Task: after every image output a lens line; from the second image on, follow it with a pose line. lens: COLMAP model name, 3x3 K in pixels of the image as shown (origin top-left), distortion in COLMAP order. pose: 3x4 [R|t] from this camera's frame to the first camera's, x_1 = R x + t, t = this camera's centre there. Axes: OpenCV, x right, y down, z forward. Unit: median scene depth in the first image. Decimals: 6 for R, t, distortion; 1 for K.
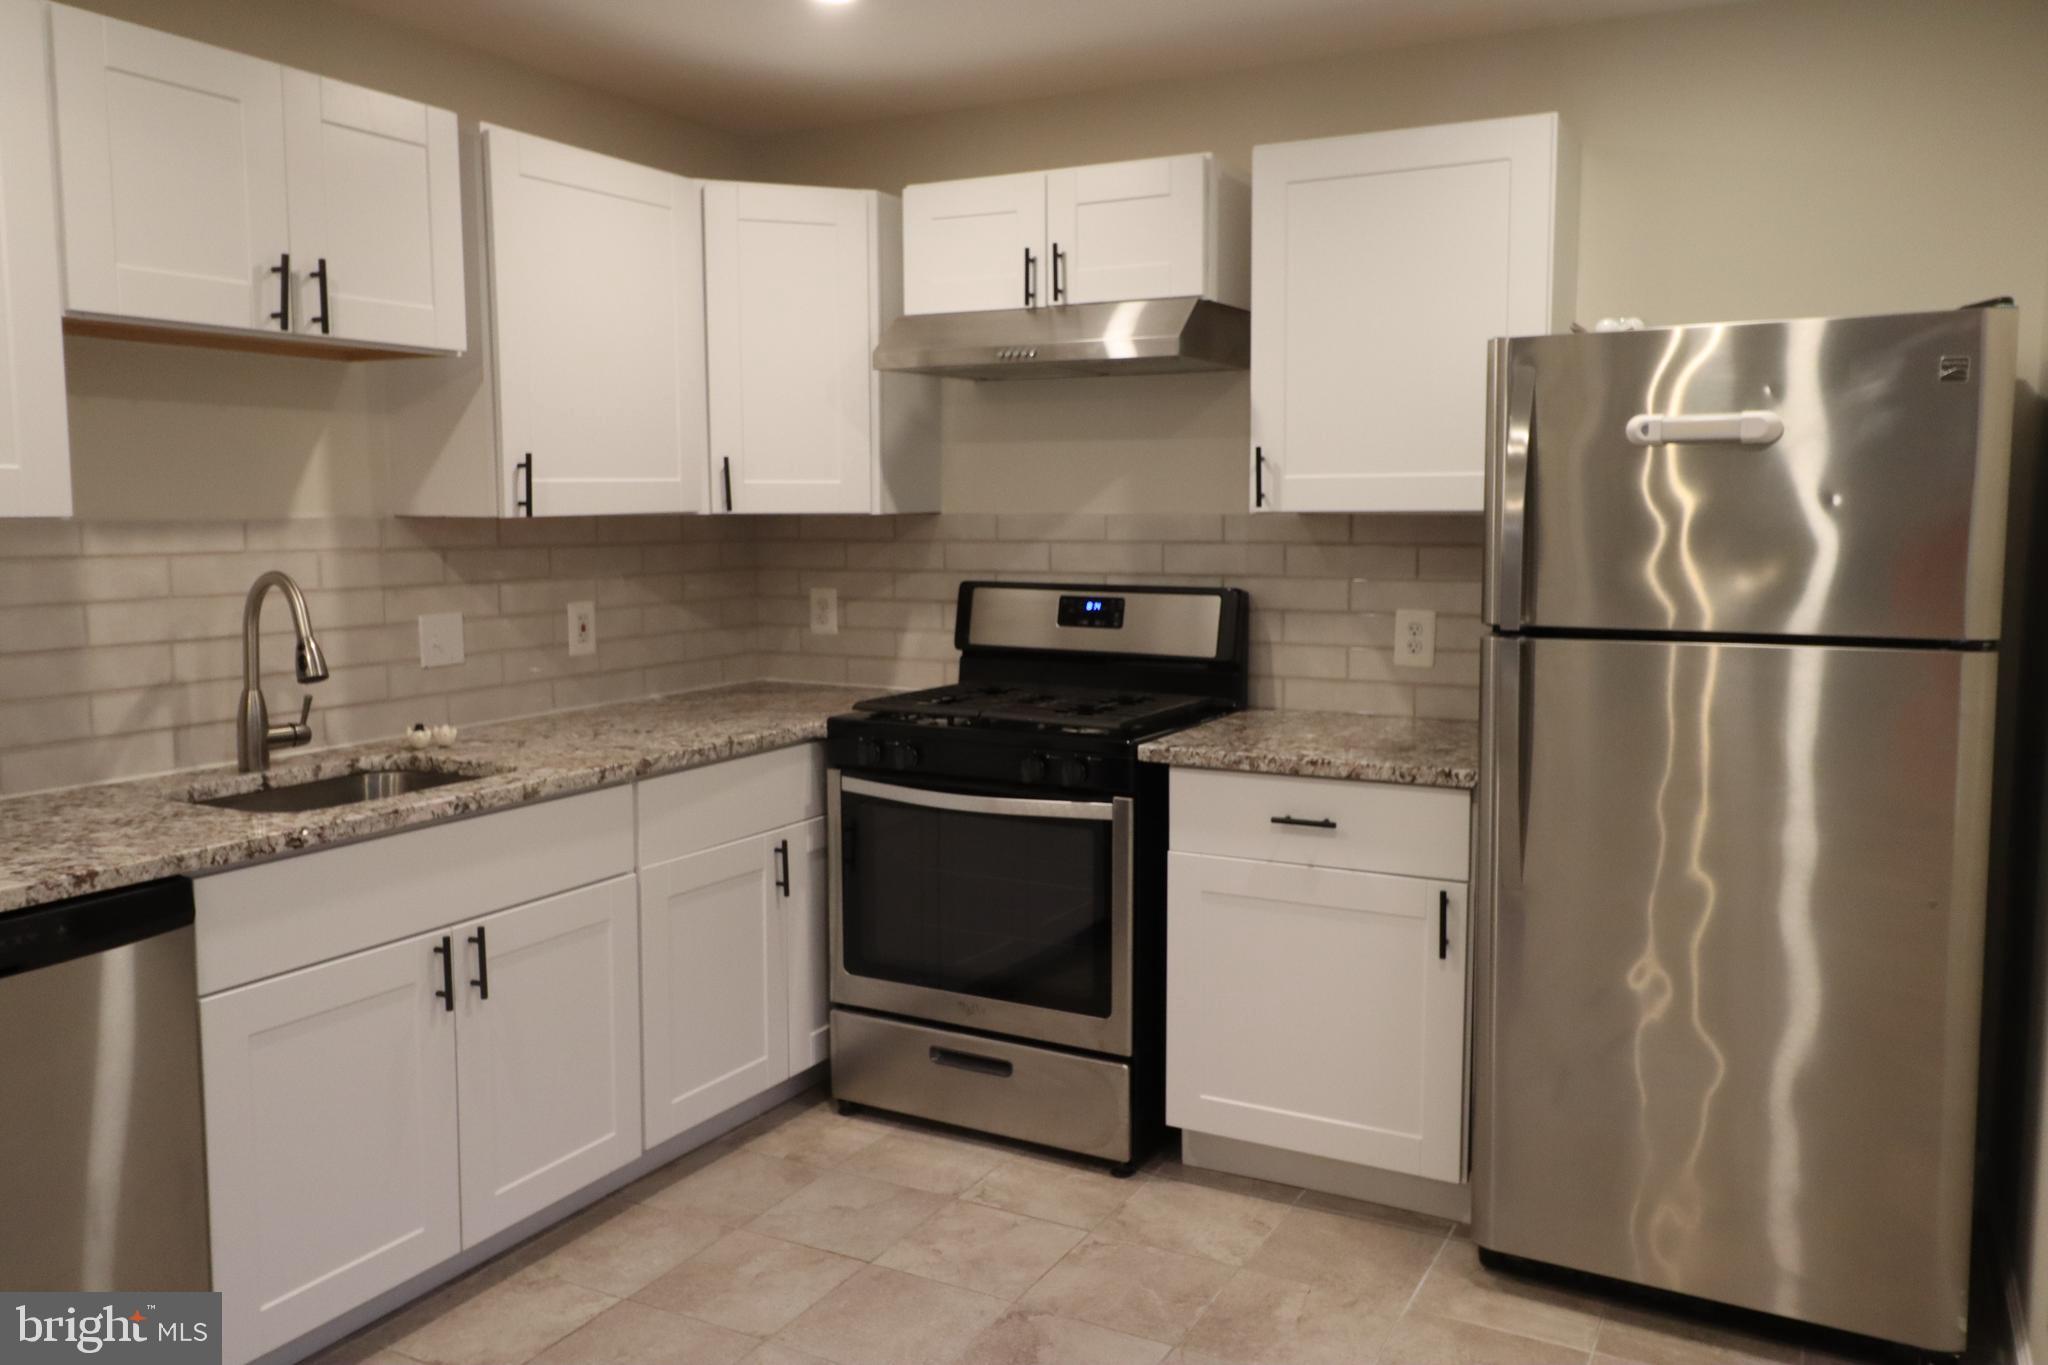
lens RADIAL K [[1560.9, 0, 1036.7], [0, 1560.9, 662.0], [0, 0, 1]] dist [0.006873, -0.003911]
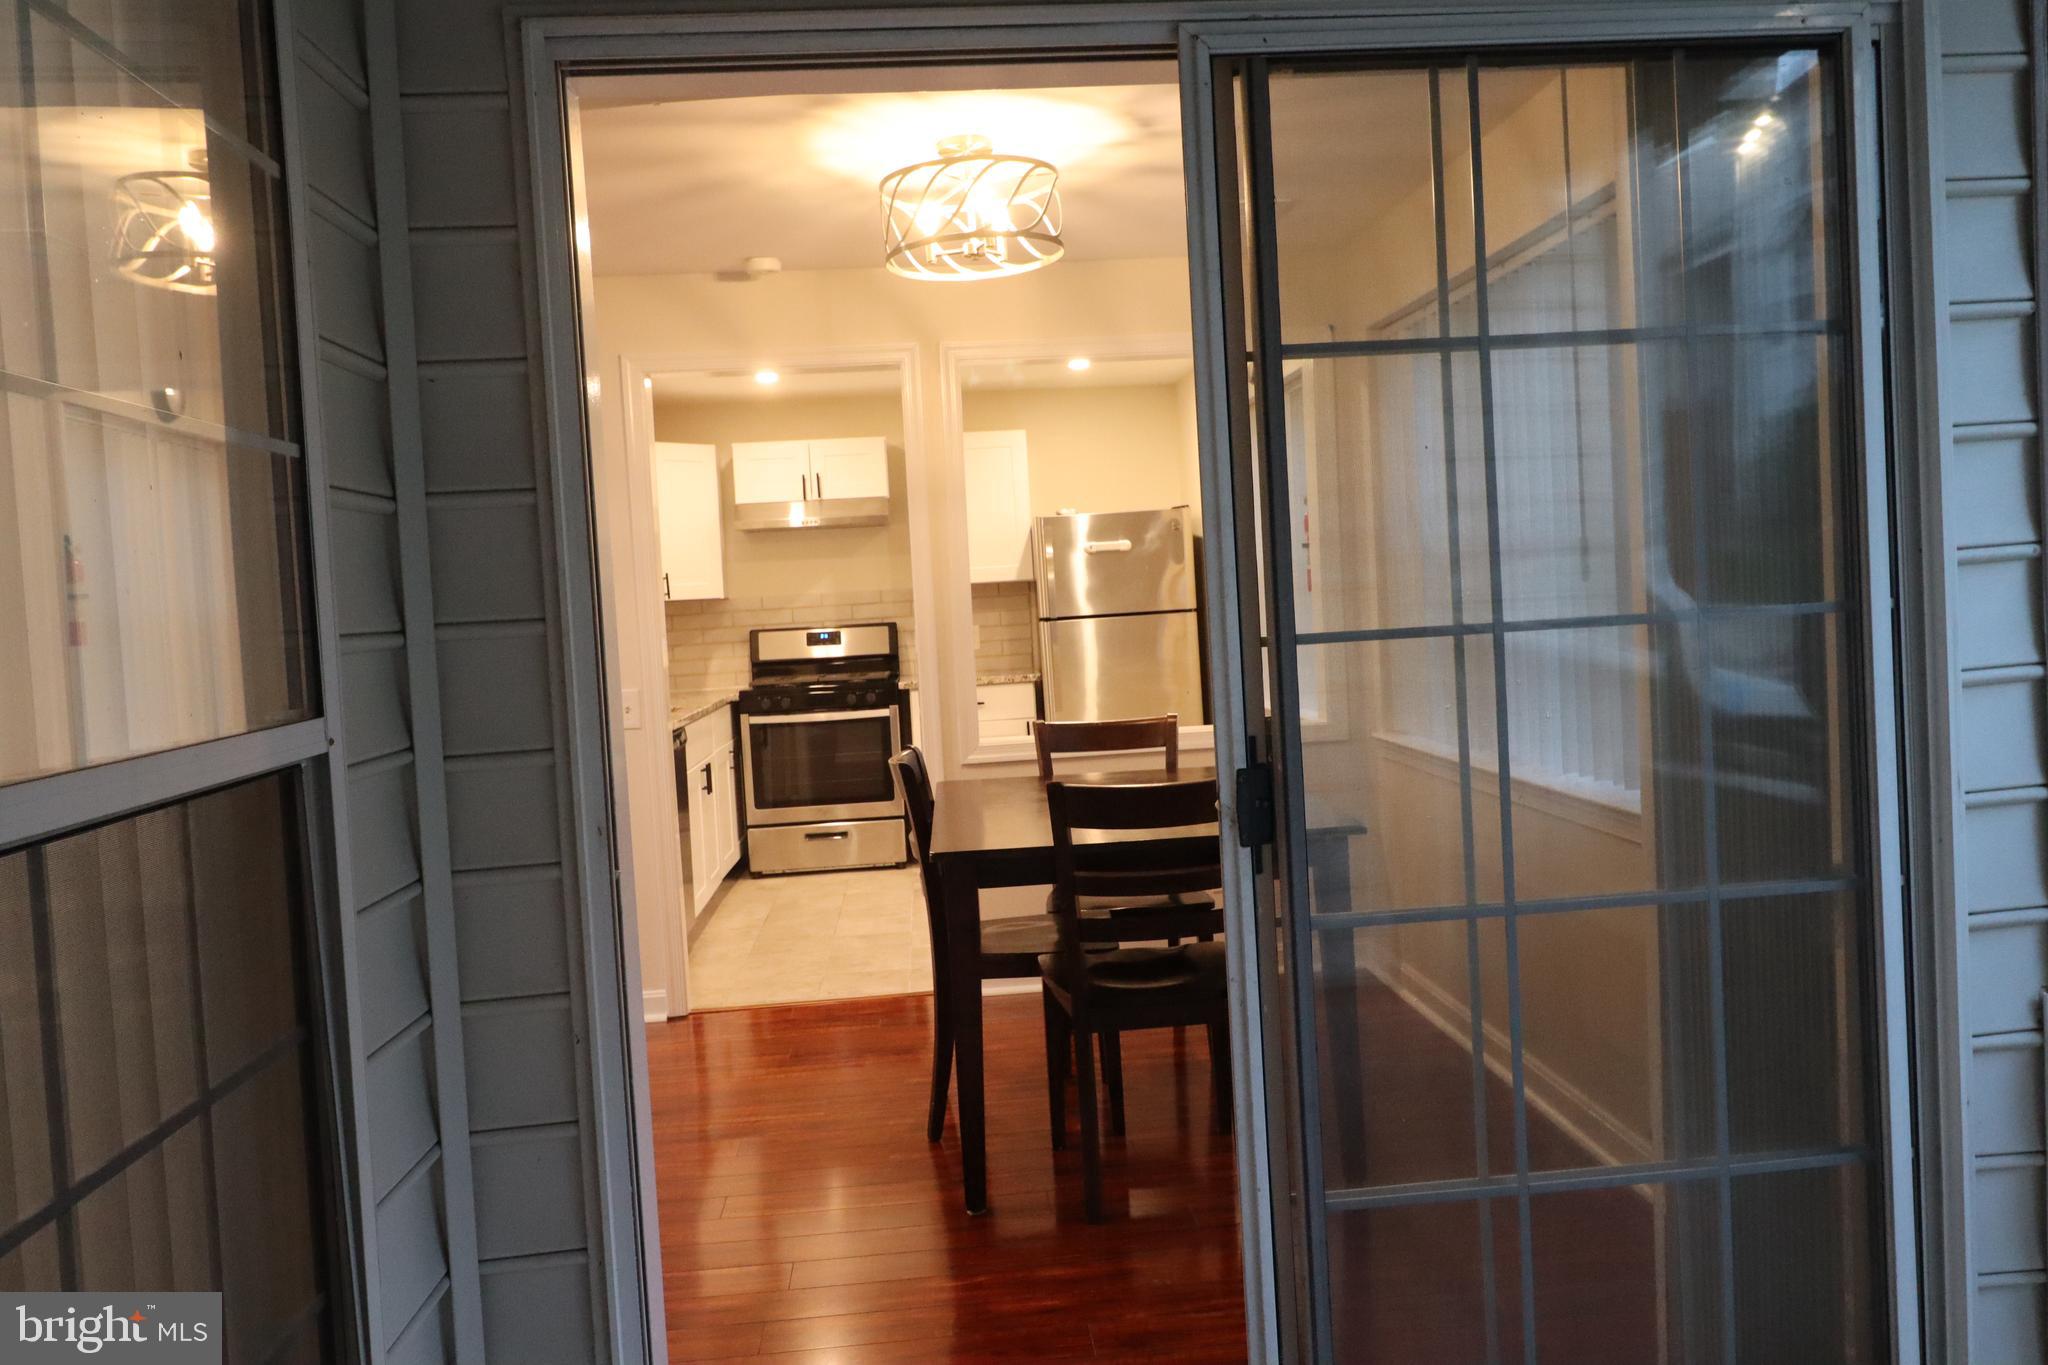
lens RADIAL K [[1560.9, 0, 1036.7], [0, 1560.9, 662.0], [0, 0, 1]] dist [0.006873, -0.003911]
pose [[0.842384, -0.067878, 0.534585, -0.887217], [0.107376, 0.993285, -0.043080, 0.126029], [-0.528071, 0.093692, 0.844016, -0.979184]]
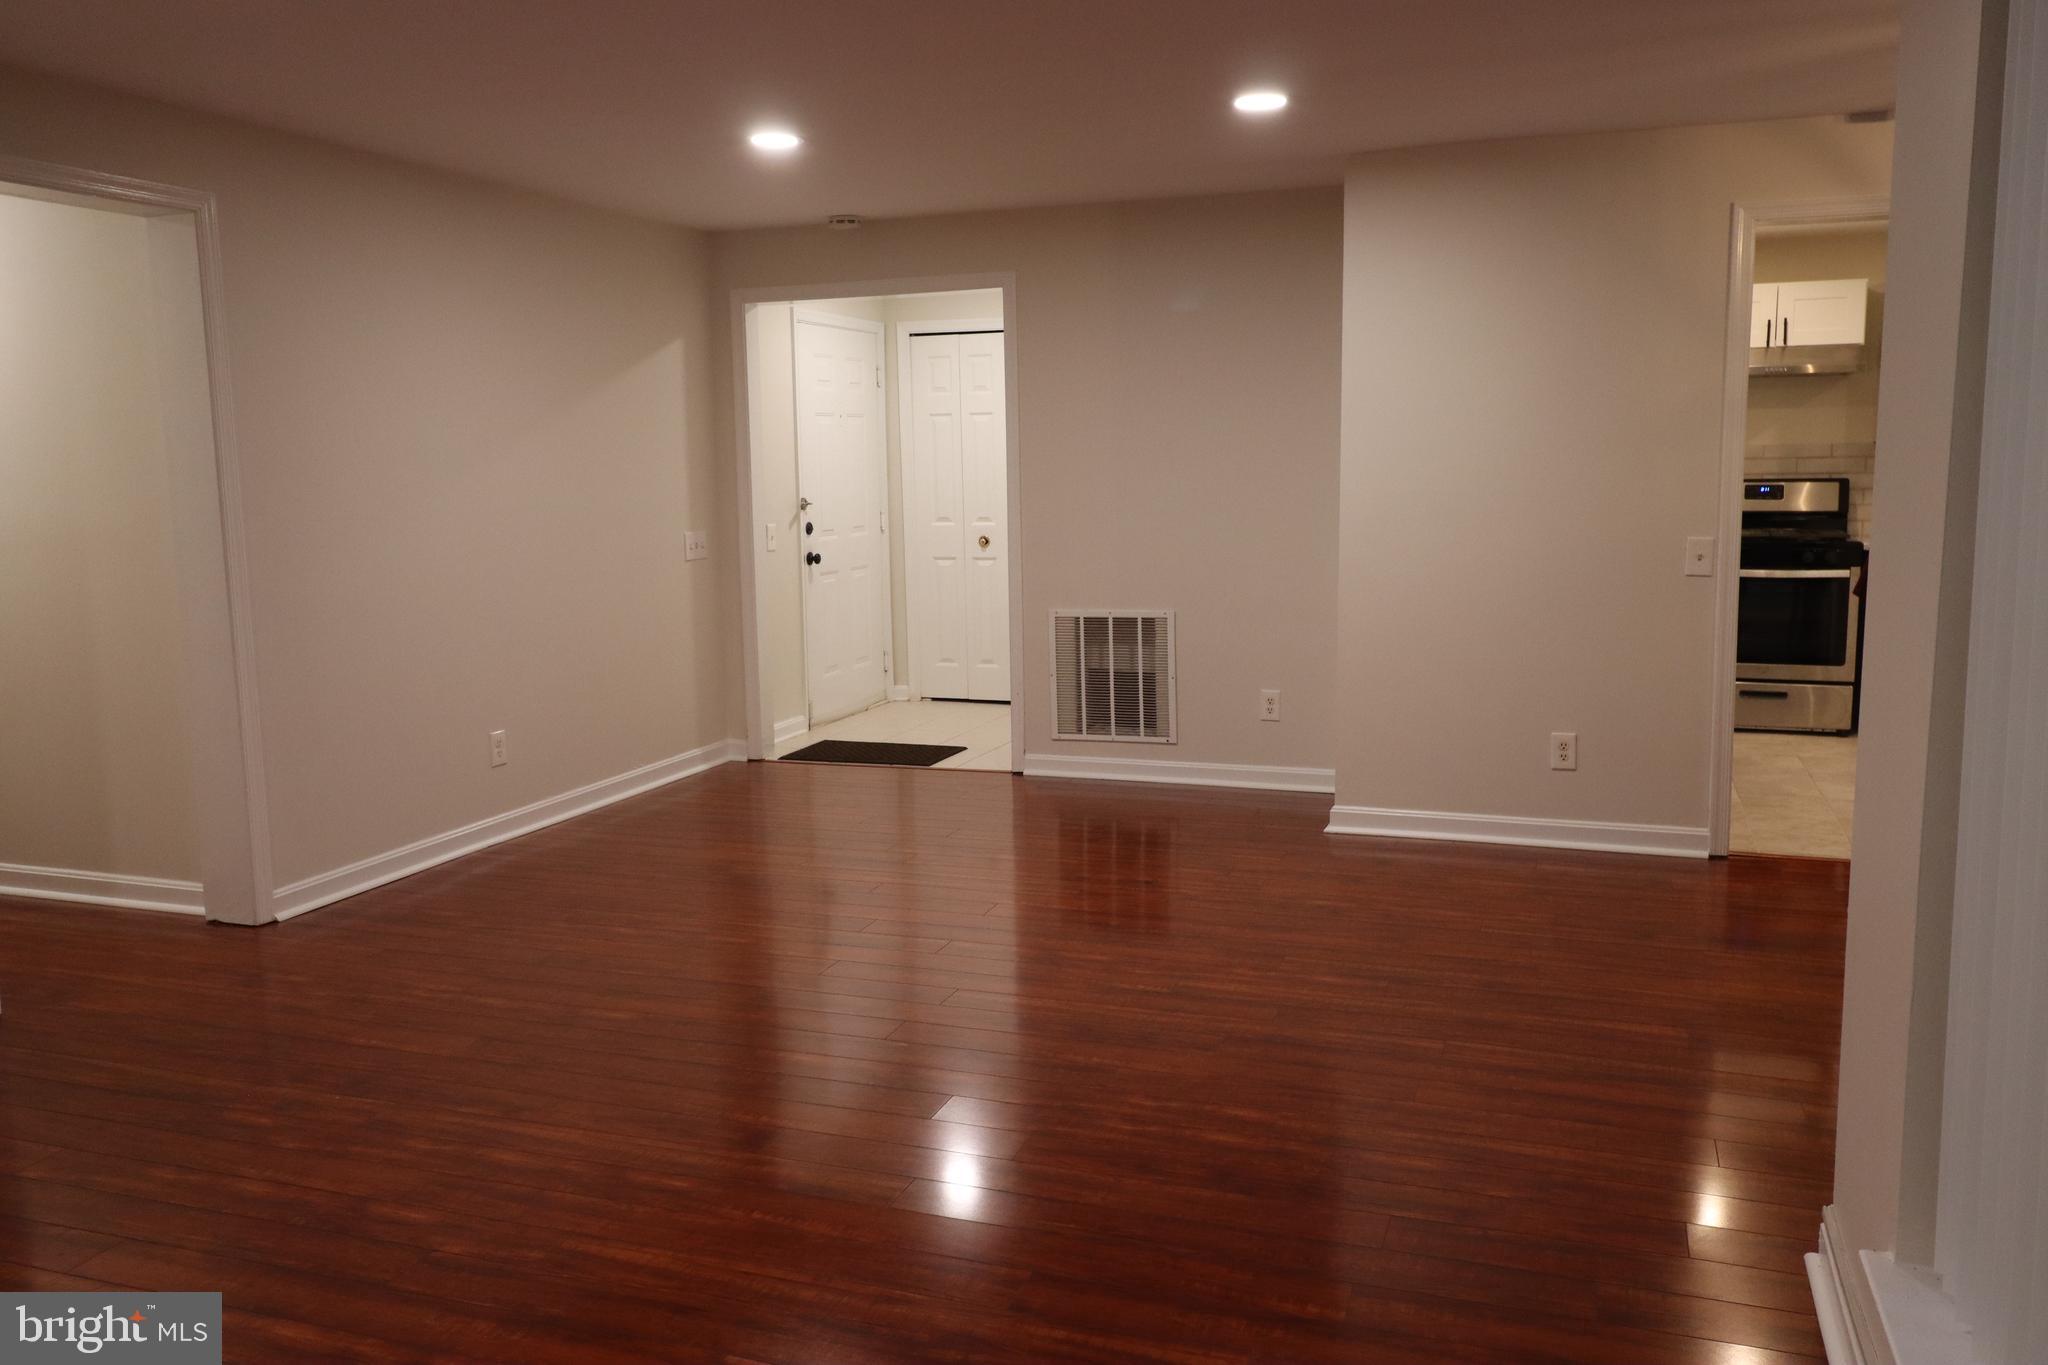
lens RADIAL K [[1560.9, 0, 1036.7], [0, 1560.9, 662.0], [0, 0, 1]] dist [0.006873, -0.003911]
pose [[0.989698, -0.031094, 0.139756, -1.247506], [0.026944, 0.999141, 0.031491, 0.104296], [-0.140616, -0.027401, 0.989685, -0.942573]]
